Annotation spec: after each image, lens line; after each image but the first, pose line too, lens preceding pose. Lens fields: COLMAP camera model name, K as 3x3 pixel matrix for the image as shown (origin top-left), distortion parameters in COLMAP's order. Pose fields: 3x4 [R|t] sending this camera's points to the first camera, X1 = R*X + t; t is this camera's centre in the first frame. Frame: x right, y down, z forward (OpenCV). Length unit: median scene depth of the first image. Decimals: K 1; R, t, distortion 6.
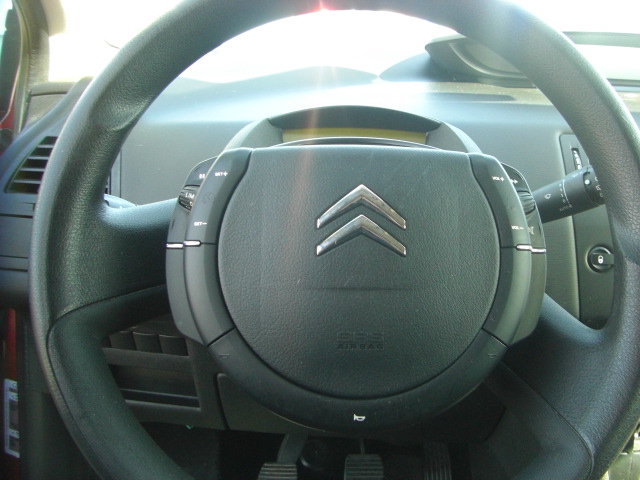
lens RADIAL K [[713.3, 0, 320.3], [0, 713.3, 237.5], [0, 0, 1]] dist [-0.138079, 0.000000]
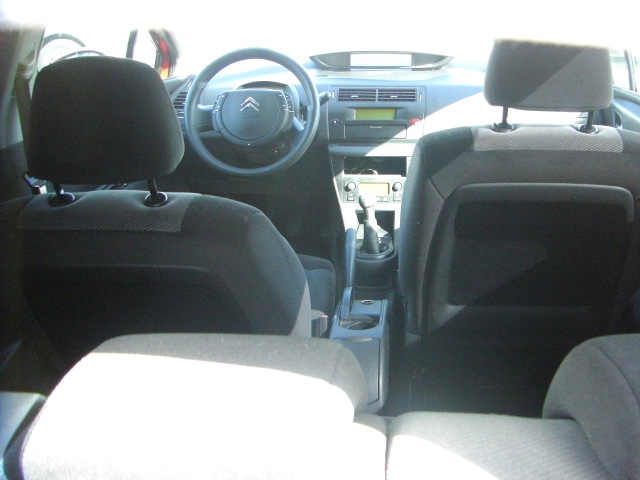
lens RADIAL K [[713.3, 0, 316.4], [0, 713.3, 240.3], [0, 0, 1]] dist [-0.138079, 0.000000]
pose [[0.994033, -0.002784, -0.109044, 0.983183], [0.007472, 0.999064, 0.042600, 0.666565], [0.108823, -0.043161, 0.993124, -3.635933]]
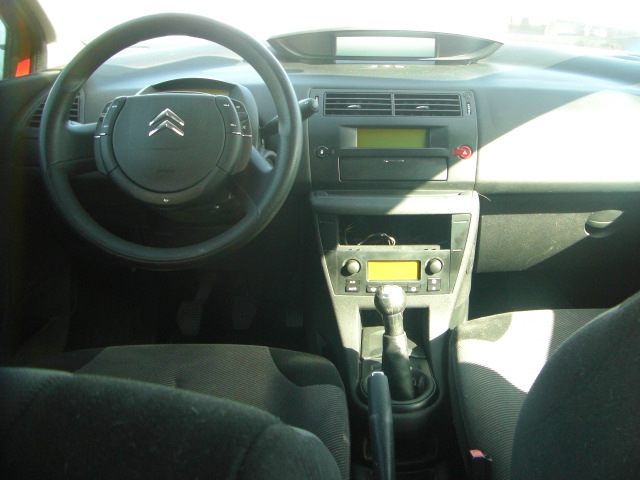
lens RADIAL K [[713.3, 0, 323.5], [0, 713.3, 237.6], [0, 0, 1]] dist [-0.138079, 0.000000]
pose [[0.999768, -0.020820, 0.005506, 0.552541], [0.020633, 0.999271, 0.032131, 0.294603], [-0.006171, -0.032010, 0.999469, -1.426671]]
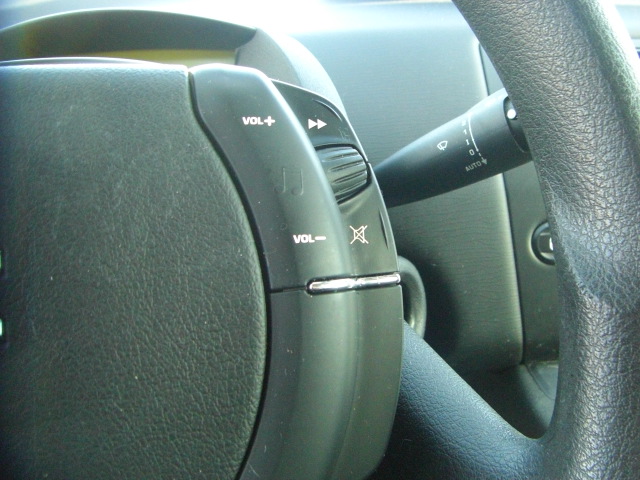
lens RADIAL K [[713.3, 0, 324.1], [0, 713.3, 235.0], [0, 0, 1]] dist [-0.138079, 0.000000]
pose [[0.996915, -0.073987, 0.026191, 0.270155], [0.072132, 0.995221, 0.065818, -0.041373], [-0.030936, -0.063726, 0.997488, 0.575466]]
